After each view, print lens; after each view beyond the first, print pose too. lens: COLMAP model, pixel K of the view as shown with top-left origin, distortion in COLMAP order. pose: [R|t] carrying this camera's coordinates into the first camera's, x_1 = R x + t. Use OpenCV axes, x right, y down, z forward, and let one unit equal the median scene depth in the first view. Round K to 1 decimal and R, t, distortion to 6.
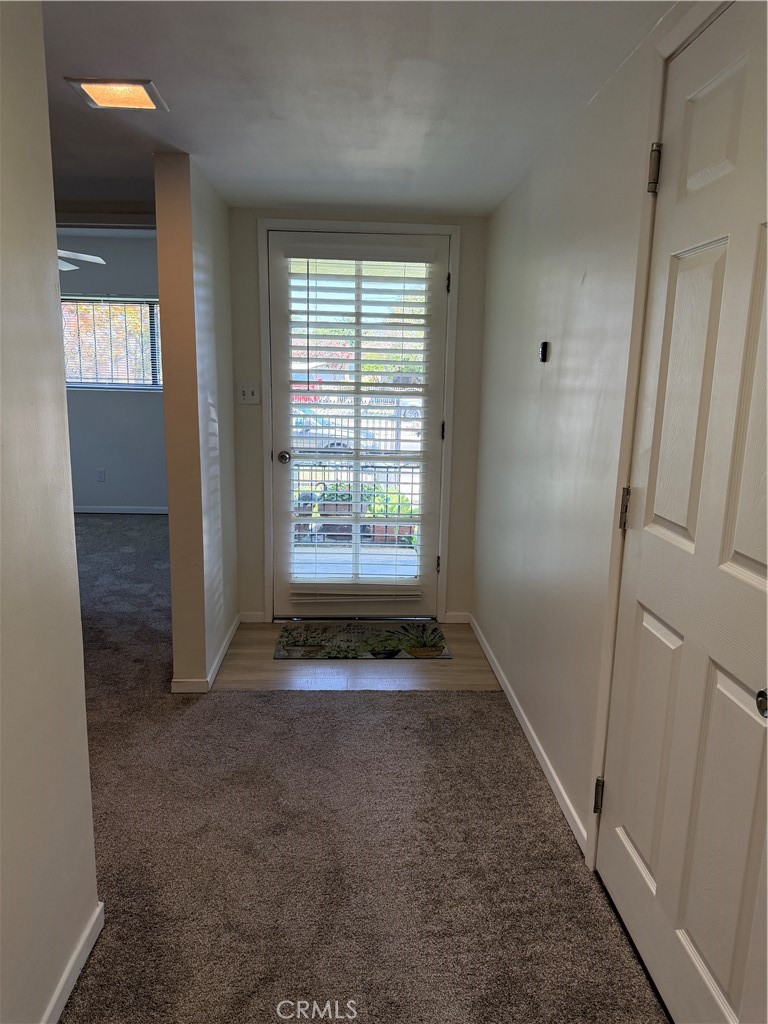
lens RADIAL K [[715.0, 0, 388.6], [0, 715.0, 515.9], [0, 0, 1]] dist [0.037126, -0.043294]
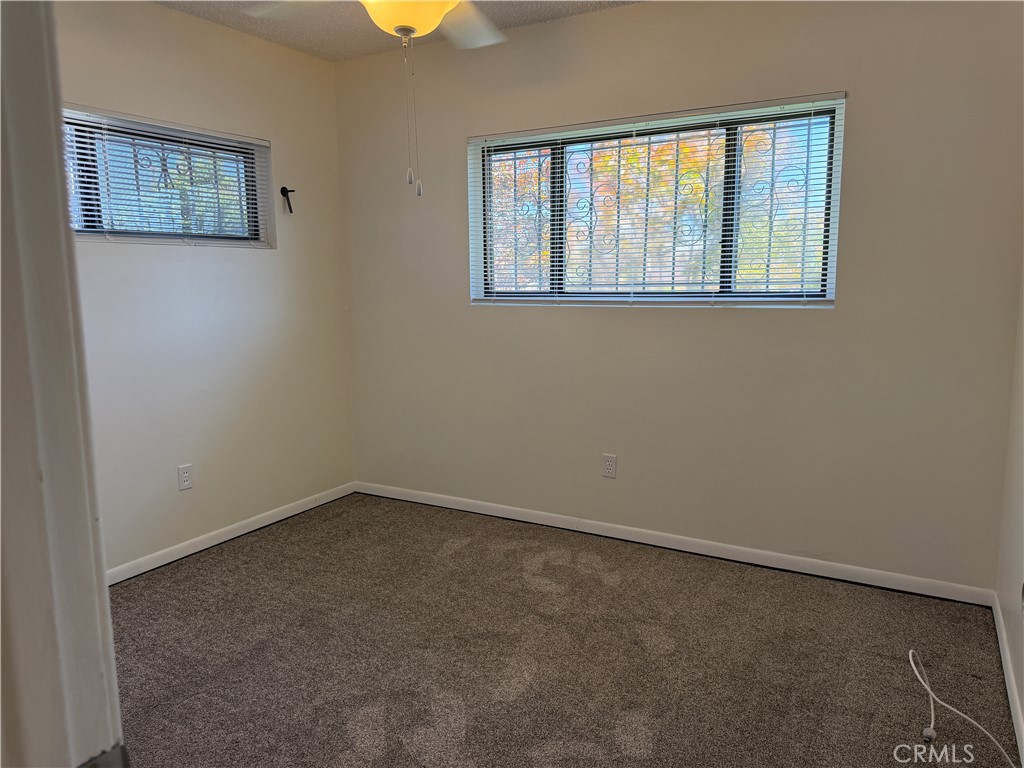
lens RADIAL K [[715.0, 0, 507.2], [0, 715.0, 384.8], [0, 0, 1]] dist [0.037126, -0.043294]
pose [[0.835675, 0.046120, -0.547284, -0.183123], [-0.075380, 0.996669, -0.031111, -0.095775], [0.544026, 0.067252, 0.836369, 0.525689]]
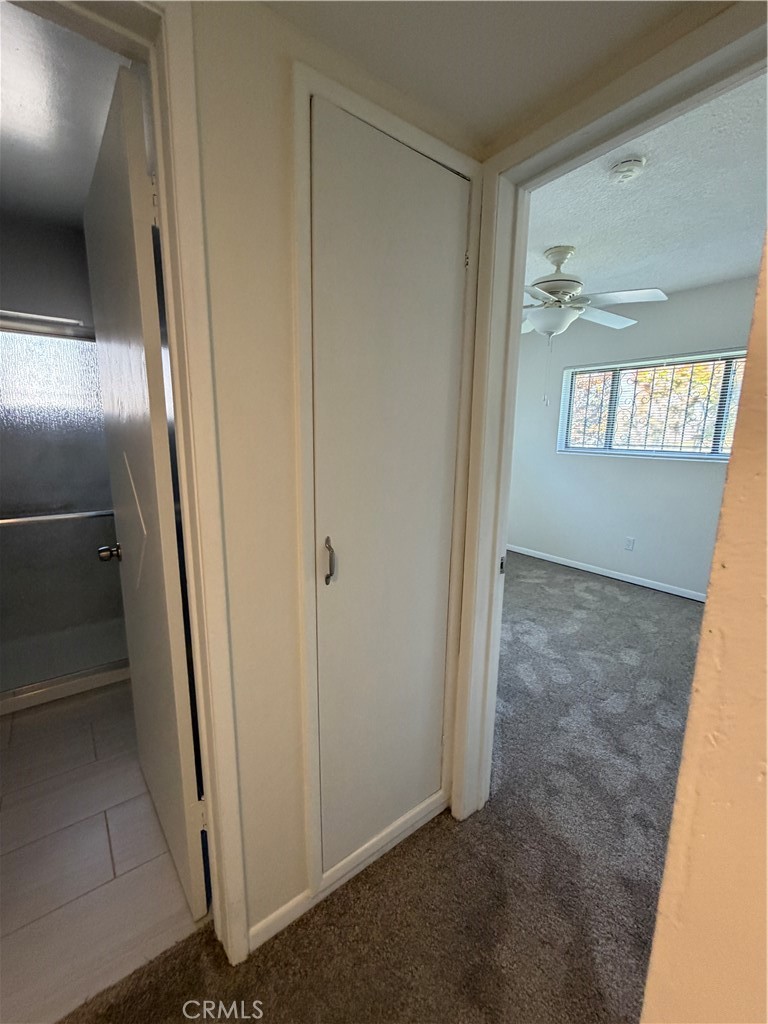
lens RADIAL K [[415.5, 0, 391.5], [0, 415.5, 511.5], [0, 0, 1]] dist [-0.001280, 0.000442]
pose [[0.565024, 0.138411, -0.813382, -0.130353], [-0.163164, 0.985104, 0.054289, -0.078367], [0.808780, 0.102040, 0.579191, 0.408223]]
